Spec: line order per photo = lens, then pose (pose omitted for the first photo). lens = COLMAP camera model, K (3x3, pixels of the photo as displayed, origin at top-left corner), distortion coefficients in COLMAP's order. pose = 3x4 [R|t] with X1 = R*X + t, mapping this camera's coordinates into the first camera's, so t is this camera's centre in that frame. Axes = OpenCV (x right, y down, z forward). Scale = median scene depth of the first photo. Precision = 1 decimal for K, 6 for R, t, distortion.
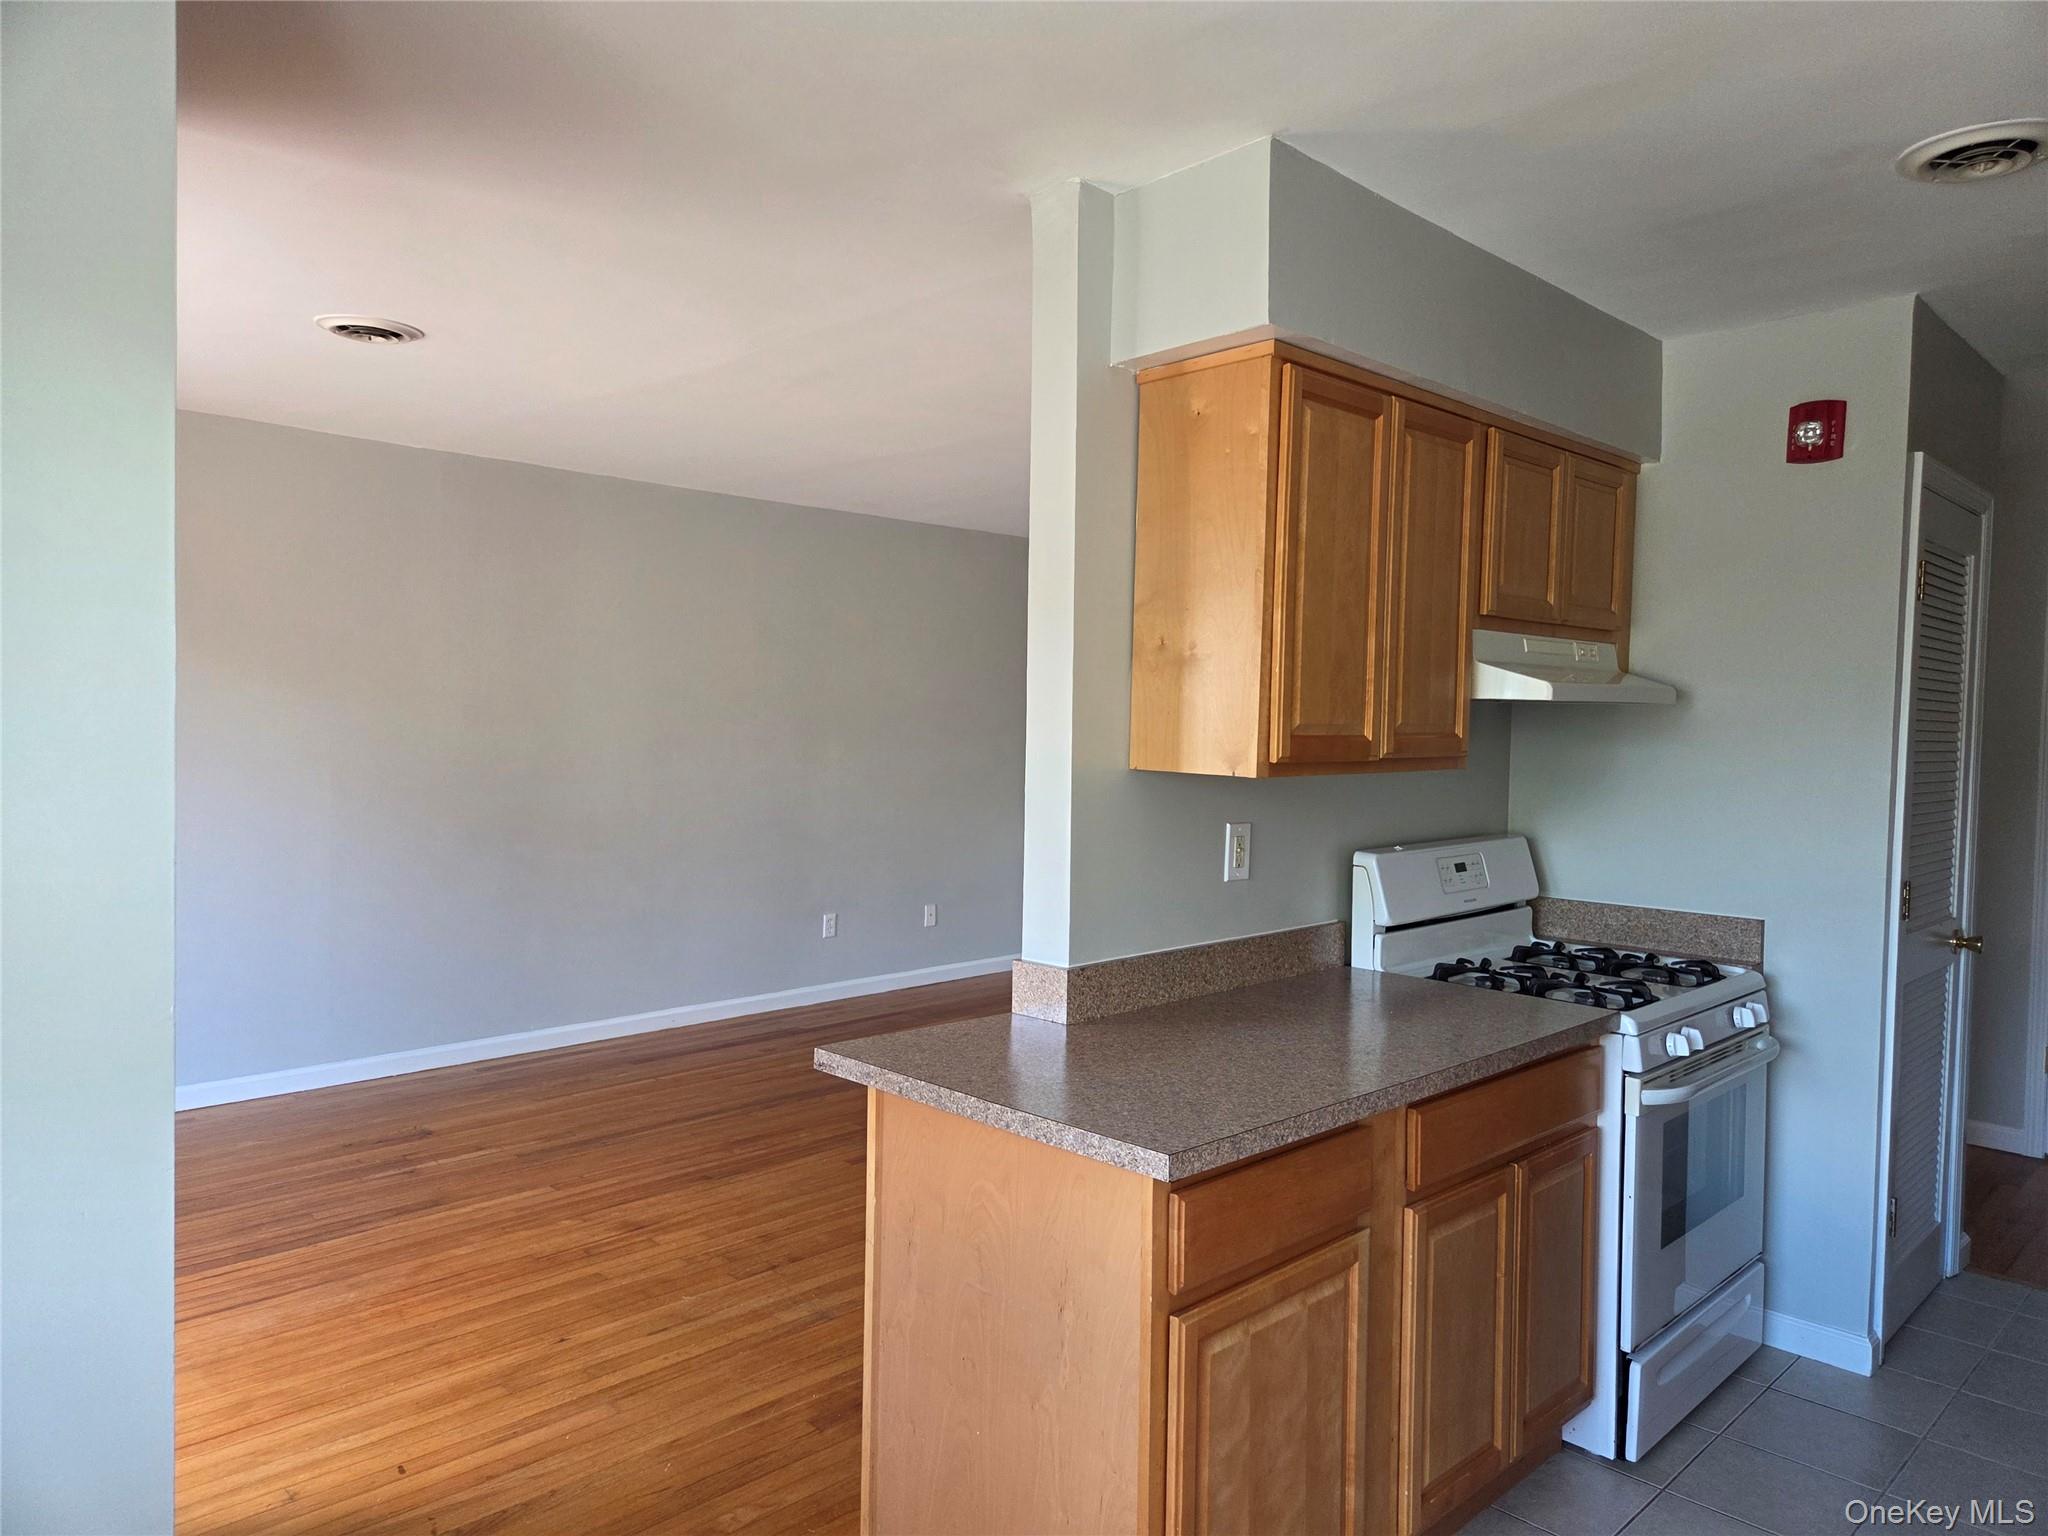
lens RADIAL K [[1378.2, 0, 1024.4], [0, 1378.2, 767.7], [0, 0, 1]] dist [0.067845, -0.039547]
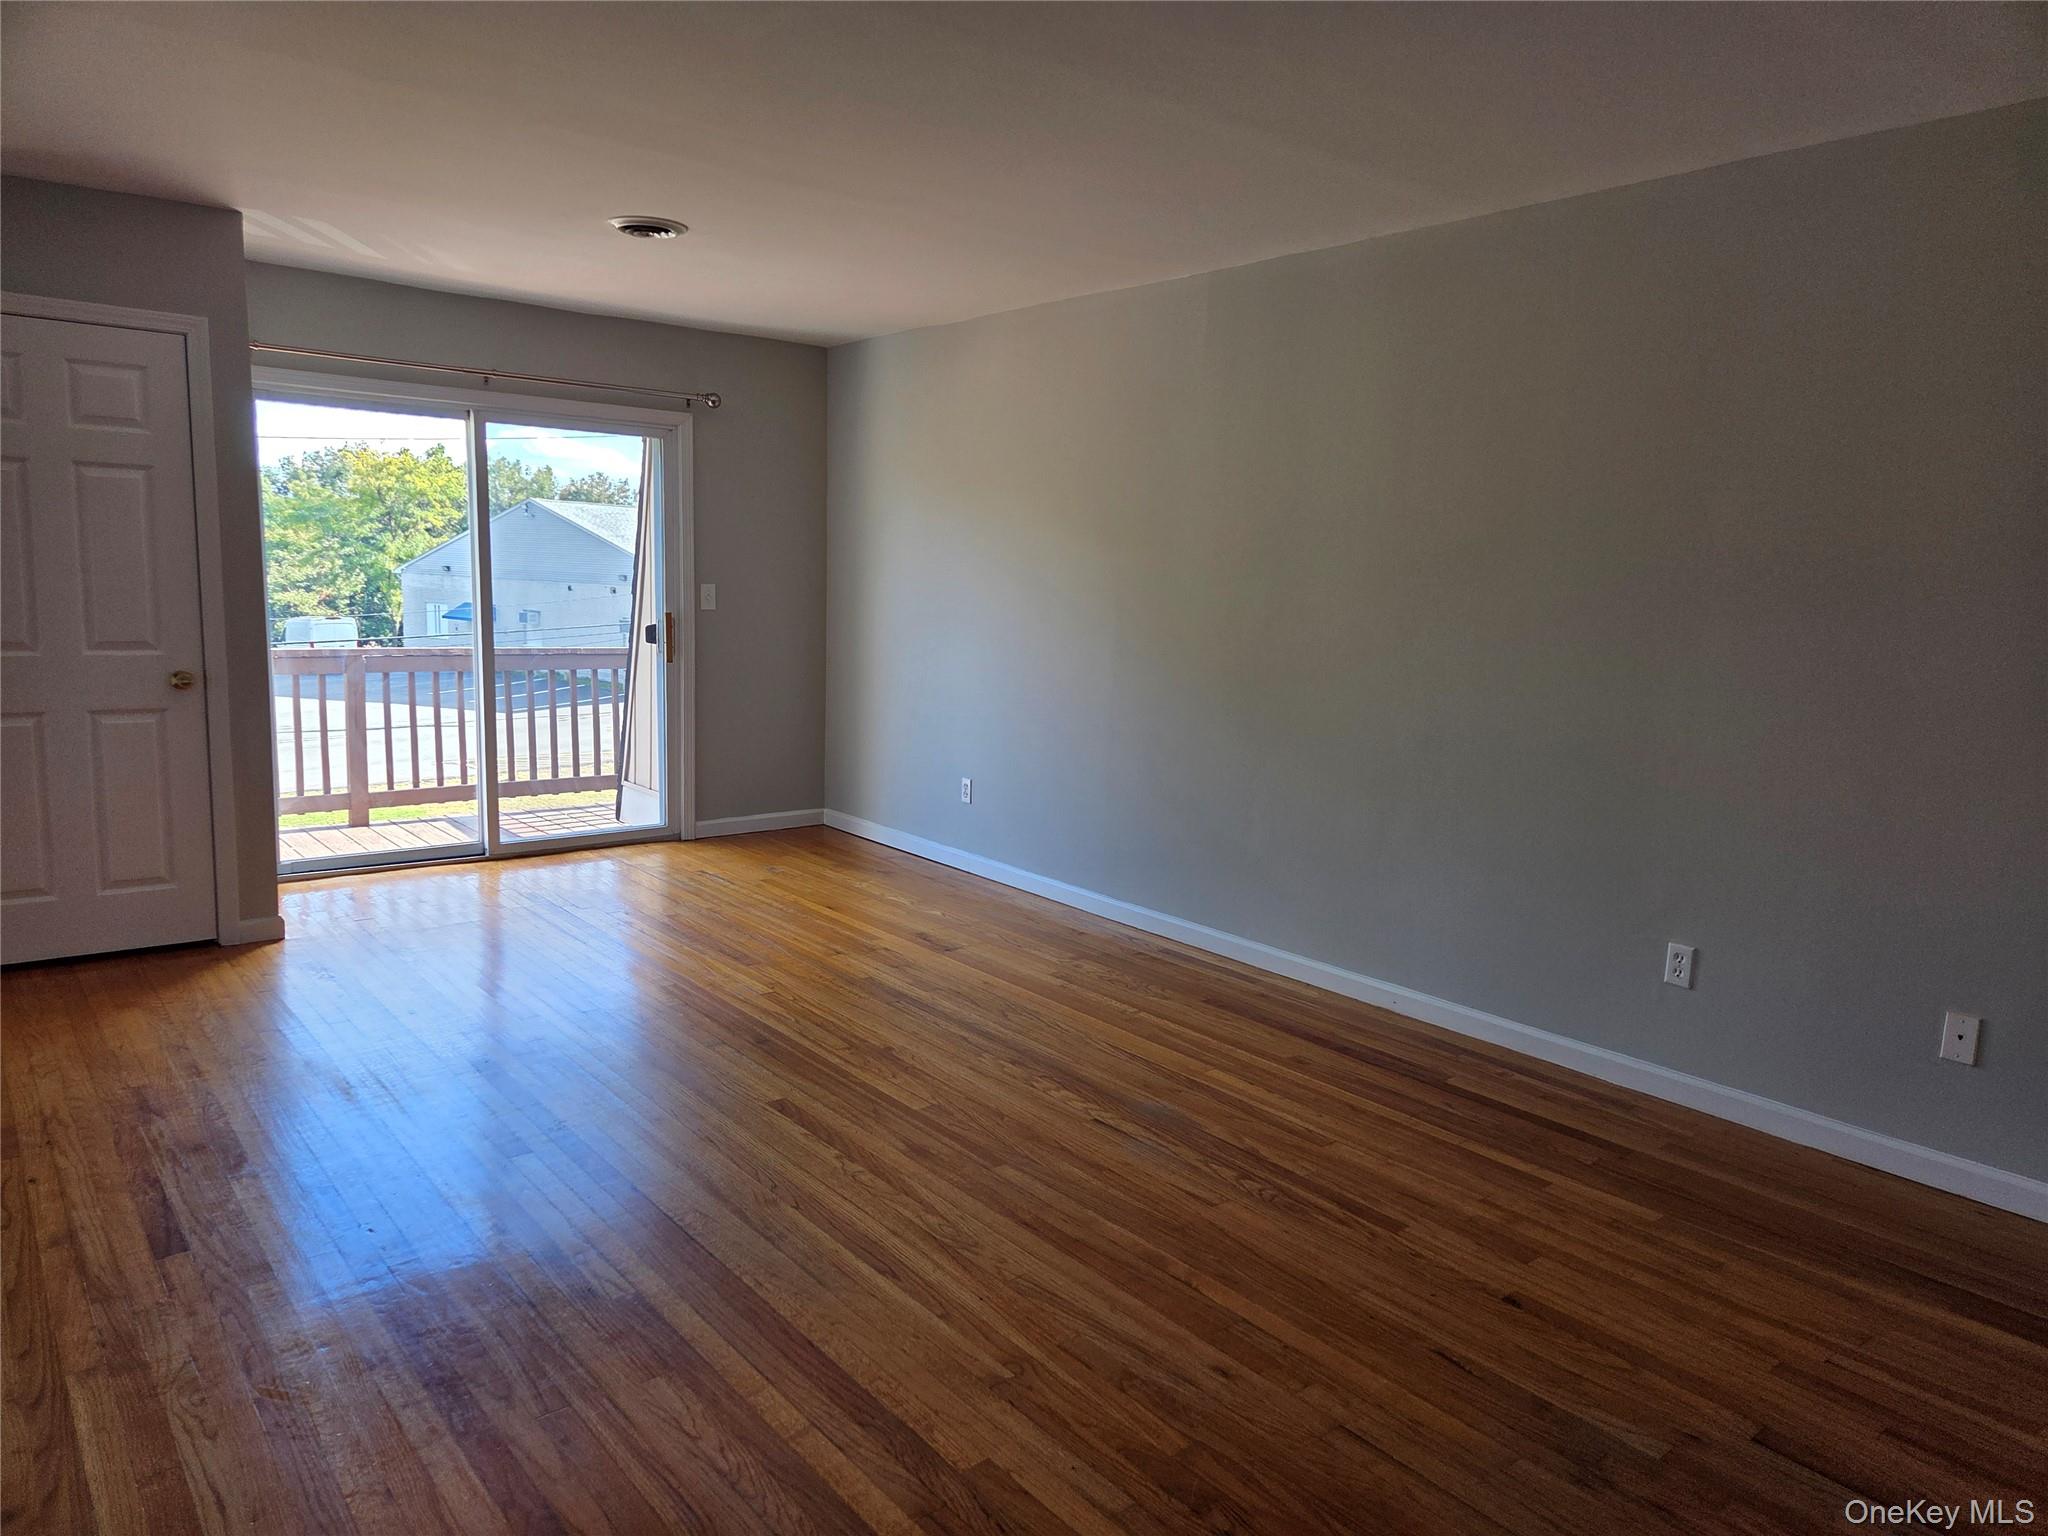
lens RADIAL K [[1378.2, 0, 1024.9], [0, 1378.2, 768.2], [0, 0, 1]] dist [0.067845, -0.039547]
pose [[-0.099416, 0.130046, -0.986511, 0.581007], [-0.070645, 0.987999, 0.137361, -0.027953], [0.992535, 0.083348, -0.089036, 1.094304]]
